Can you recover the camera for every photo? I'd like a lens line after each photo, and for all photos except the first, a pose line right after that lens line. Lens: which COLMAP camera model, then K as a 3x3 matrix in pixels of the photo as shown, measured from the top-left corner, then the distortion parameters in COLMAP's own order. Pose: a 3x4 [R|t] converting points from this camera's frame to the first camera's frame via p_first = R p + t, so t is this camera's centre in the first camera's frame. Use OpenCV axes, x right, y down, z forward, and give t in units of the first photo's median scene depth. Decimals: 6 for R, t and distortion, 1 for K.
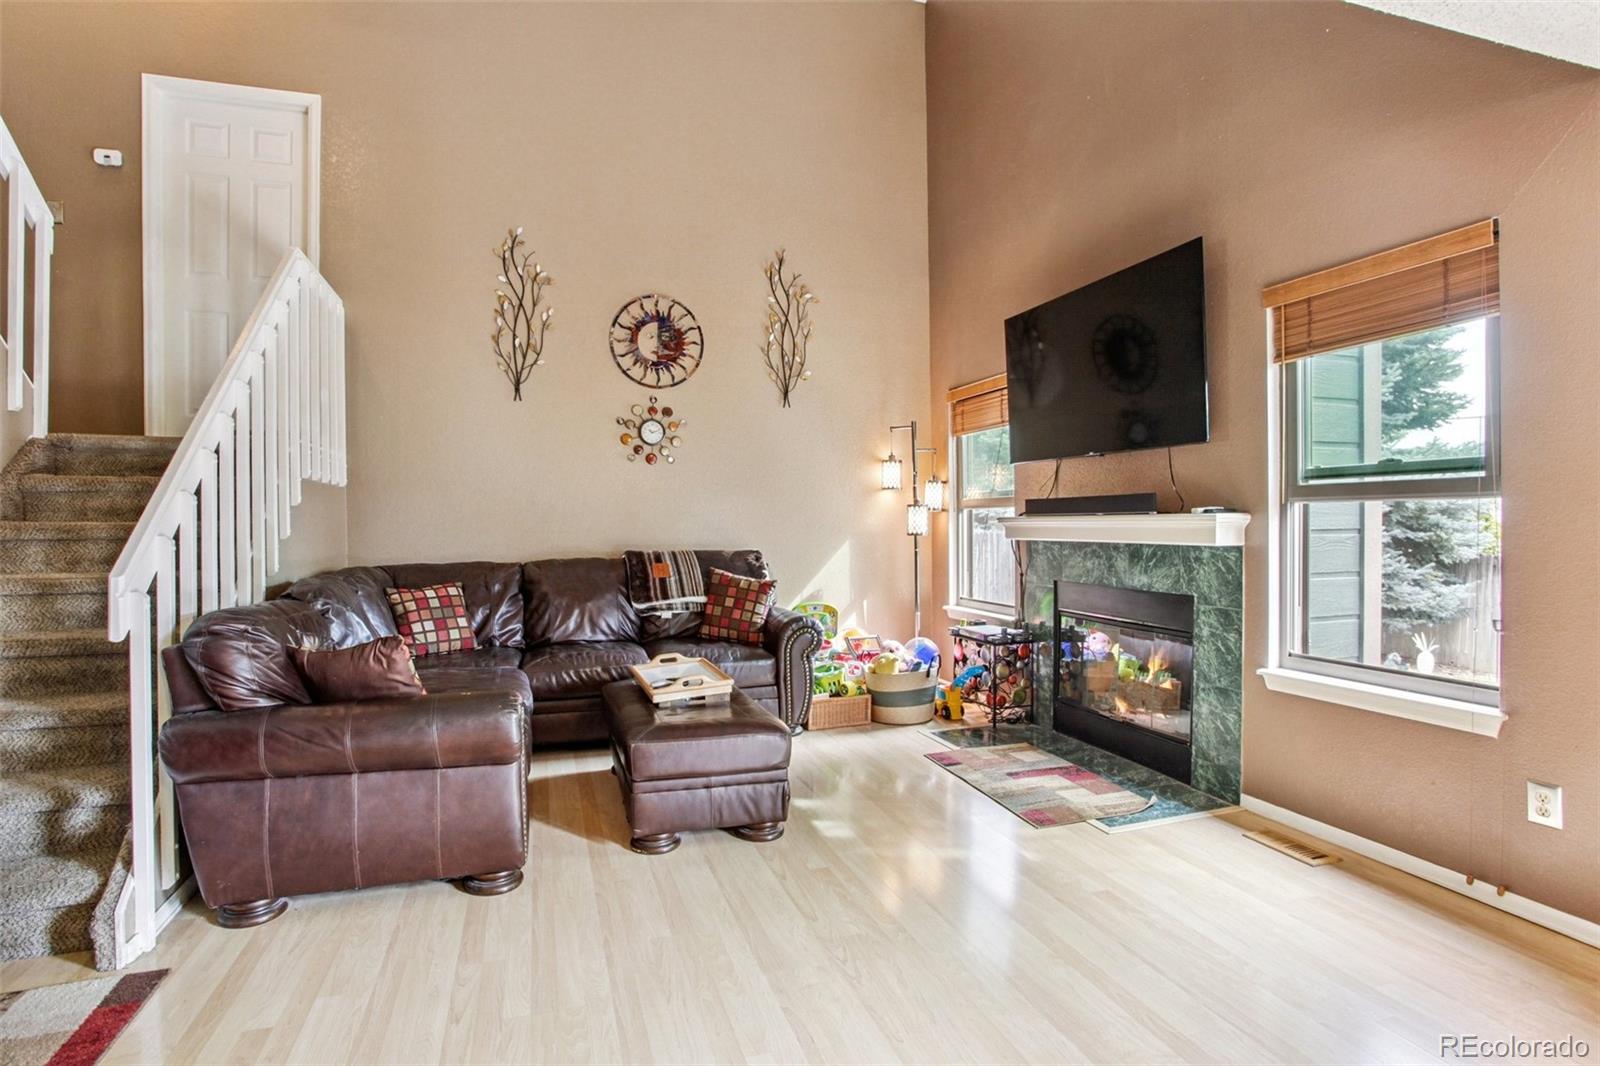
lens RADIAL K [[785.6, 0, 806.5], [0, 785.6, 527.7], [0, 0, 1]] dist [-0.051004, 0.014379]
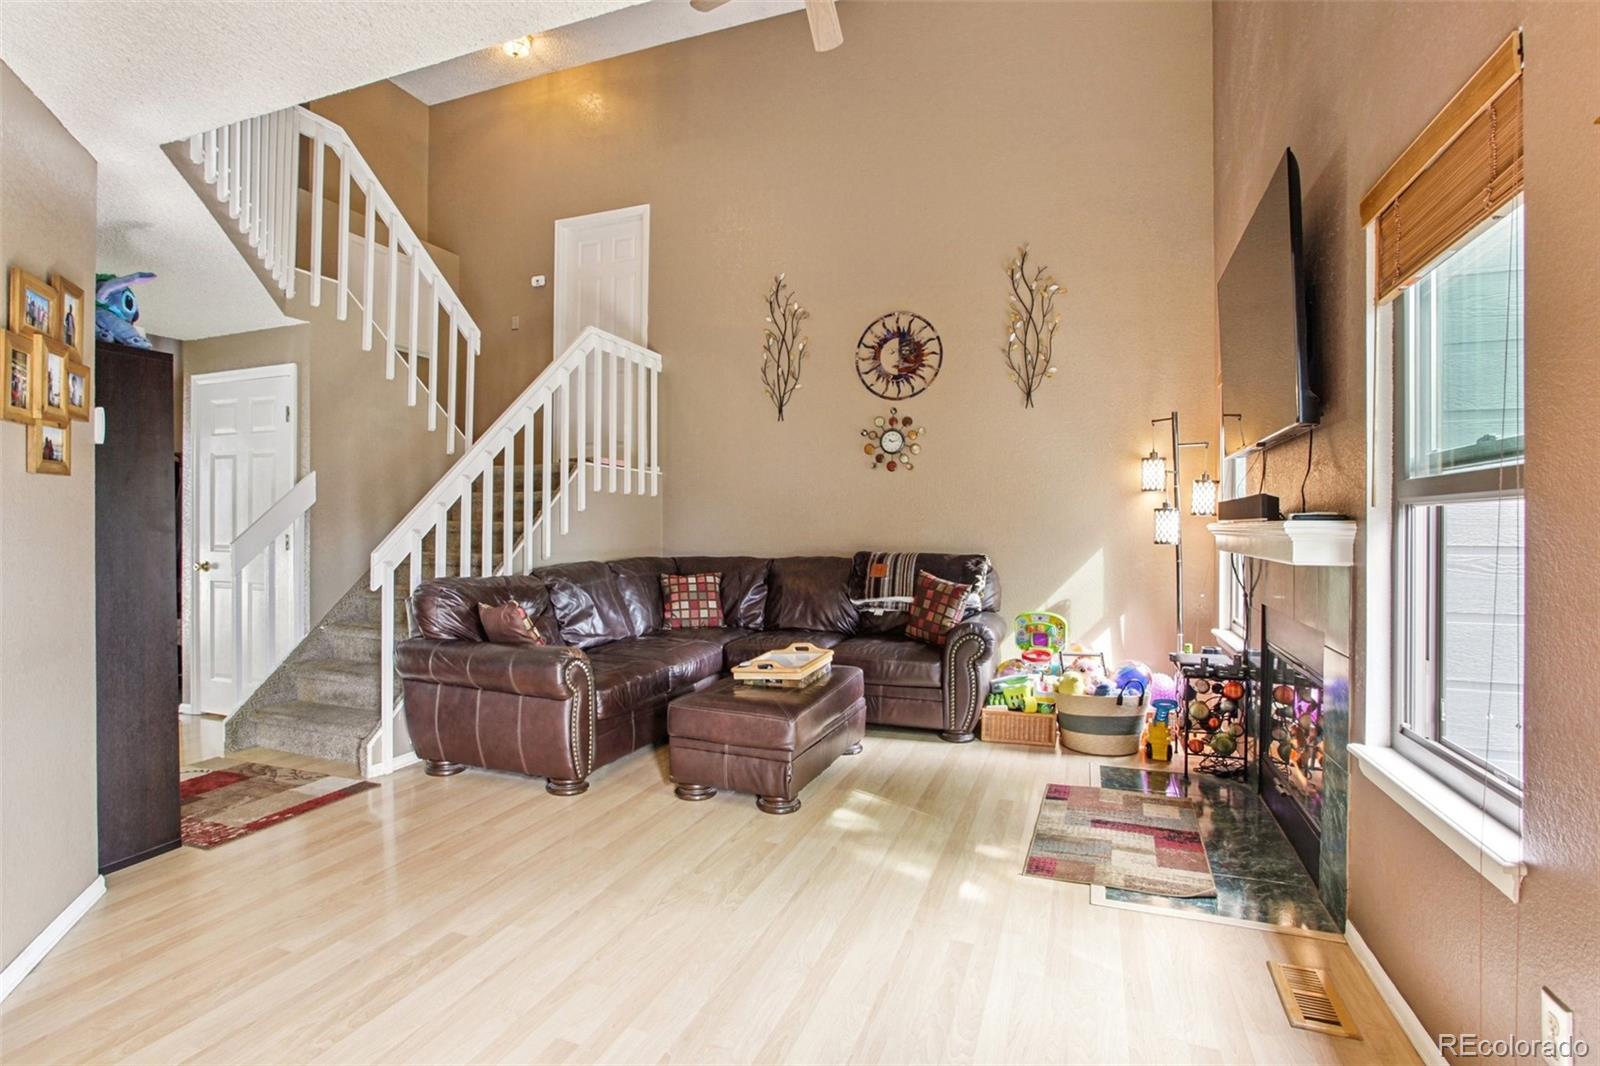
lens RADIAL K [[785.6, 0, 796.6], [0, 785.6, 524.9], [0, 0, 1]] dist [-0.051004, 0.014379]
pose [[0.786031, 0.010423, -0.618100, 0.403319], [-0.014468, 0.999894, -0.001536, -0.005120], [0.618018, 0.010150, 0.786098, 0.087668]]
